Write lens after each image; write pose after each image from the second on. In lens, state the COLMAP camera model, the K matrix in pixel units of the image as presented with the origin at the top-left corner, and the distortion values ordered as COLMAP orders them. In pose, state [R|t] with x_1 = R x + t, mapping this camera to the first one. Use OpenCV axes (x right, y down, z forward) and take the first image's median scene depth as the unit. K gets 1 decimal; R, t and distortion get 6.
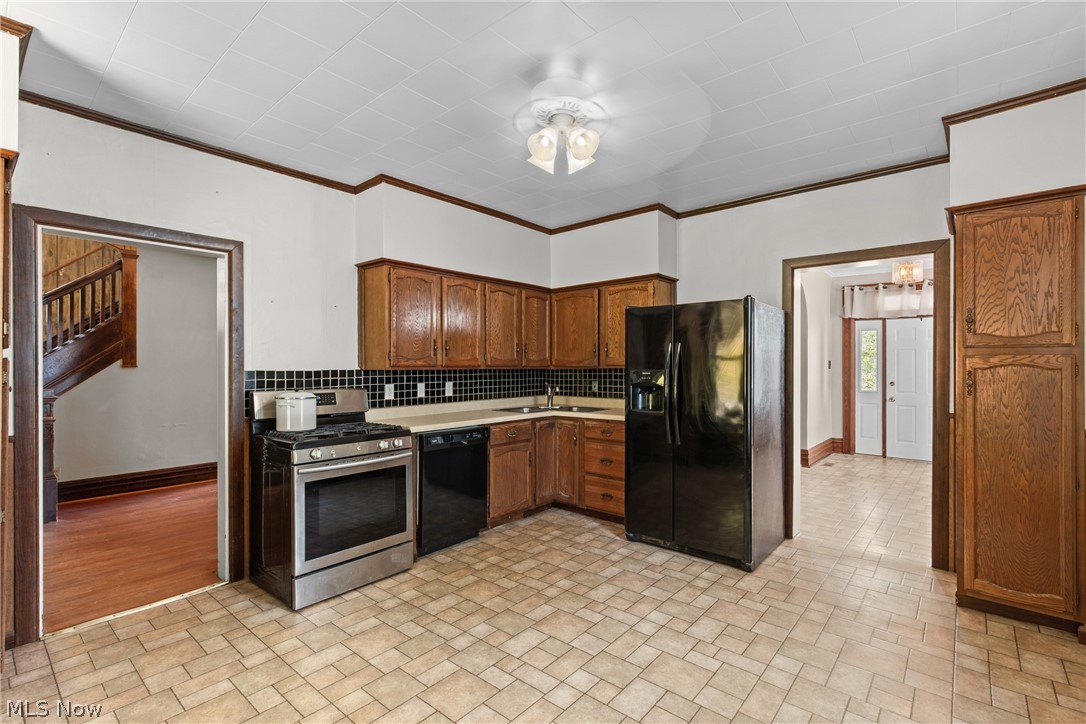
lens RADIAL K [[489.4, 0, 538.3], [0, 489.4, 366.0], [0, 0, 1]] dist [0.008484, 0.000819]
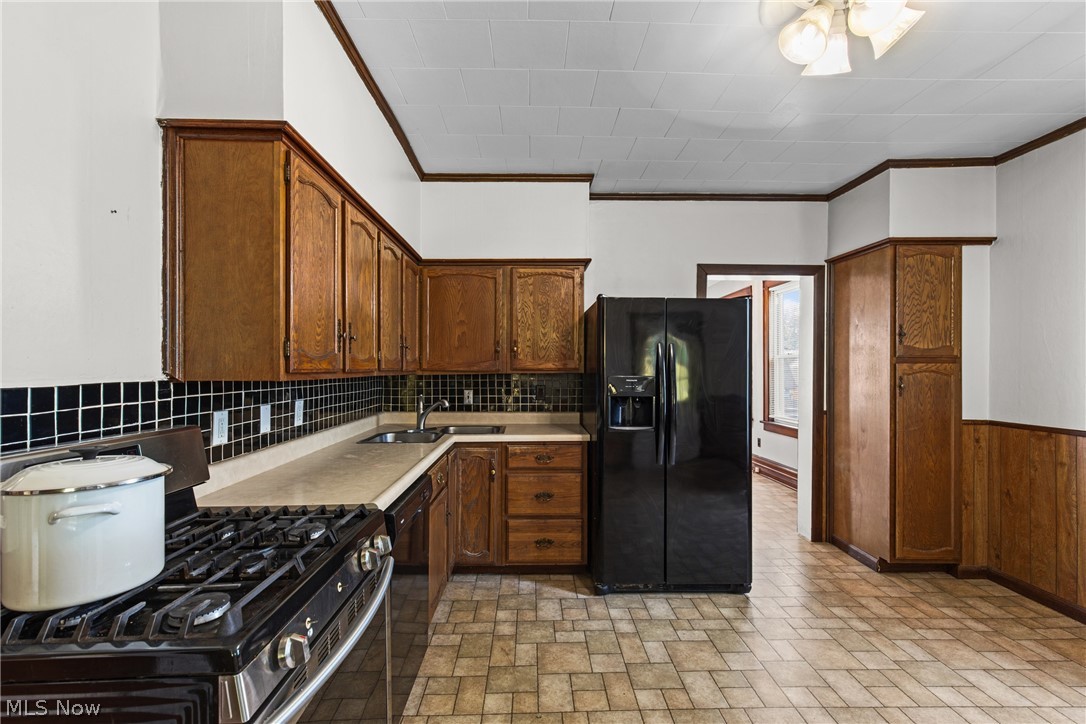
lens RADIAL K [[489.4, 0, 550.1], [0, 489.4, 367.3], [0, 0, 1]] dist [0.008484, 0.000819]
pose [[0.744308, 0.004259, 0.667823, -0.381471], [-0.003761, 0.999991, -0.002187, -0.003779], [-0.667826, -0.000884, 0.744317, 0.457396]]
